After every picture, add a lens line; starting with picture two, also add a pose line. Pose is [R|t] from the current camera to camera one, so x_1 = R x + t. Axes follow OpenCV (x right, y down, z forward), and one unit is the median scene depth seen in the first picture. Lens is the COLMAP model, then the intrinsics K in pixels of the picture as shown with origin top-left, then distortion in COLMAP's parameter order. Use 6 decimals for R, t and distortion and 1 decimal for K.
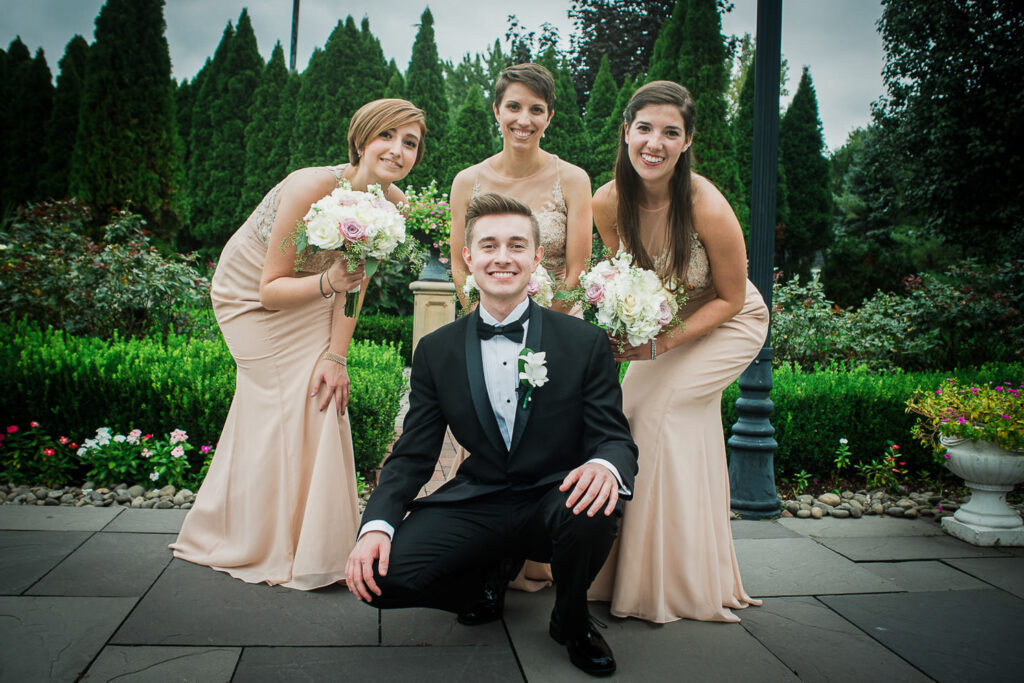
lens RADIAL K [[888.2, 0, 512.0], [0, 888.2, 341.5], [0, 0, 1]] dist [-0.155936, 0.122471]
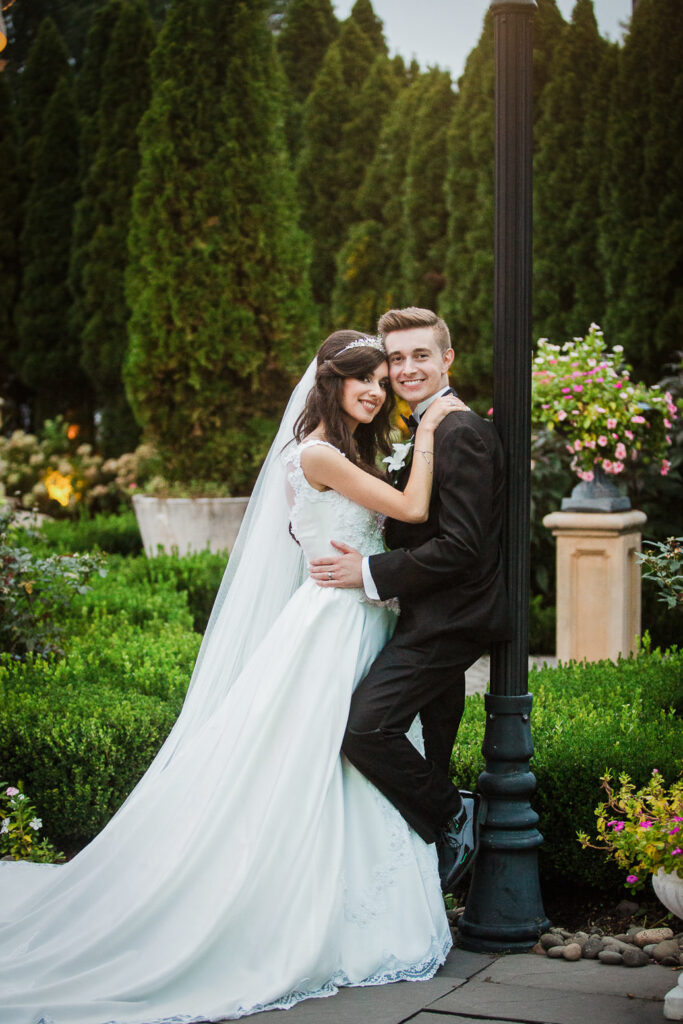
lens RADIAL K [[2214.3, 0, 341.5], [0, 2214.3, 512.0], [0, 0, 1]] dist [-0.309166, 0.071436]
pose [[0.832433, -0.011657, -0.554004, 0.319628], [0.008257, 0.999929, -0.008633, -0.033939], [0.554065, 0.002612, 0.832469, -0.129018]]
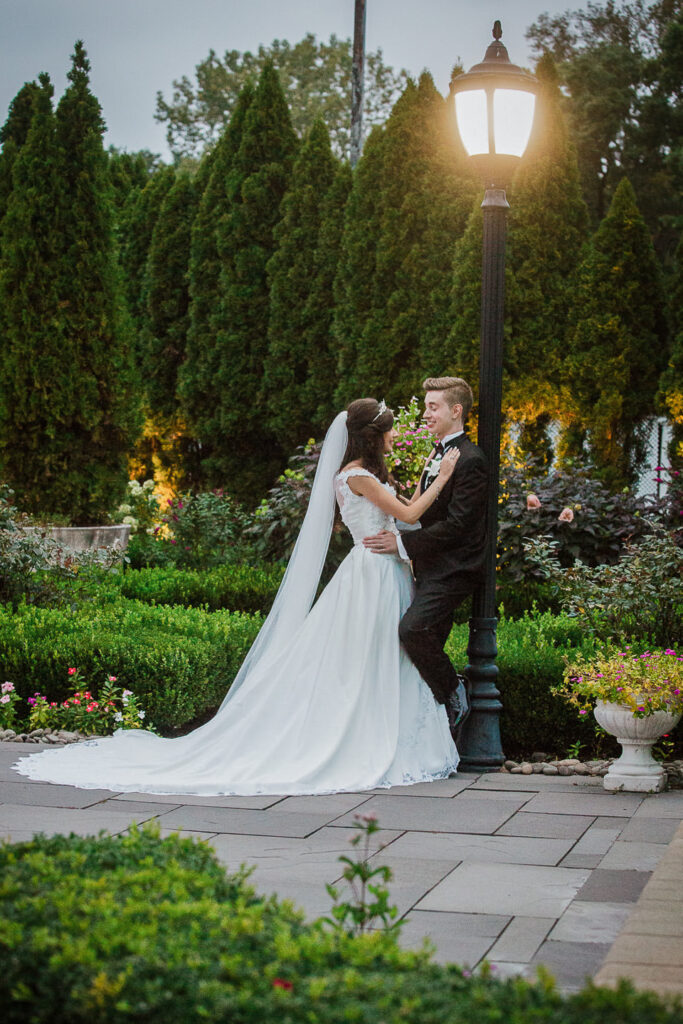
lens RADIAL K [[2392.3, 0, 341.5], [0, 2392.3, 512.0], [0, 0, 1]] dist [-0.307329, 0.222988]
pose [[0.932908, -0.011080, -0.359944, 0.348534], [-0.004861, 0.999048, -0.043353, 0.001446], [0.360082, 0.042194, 0.931966, -0.540611]]
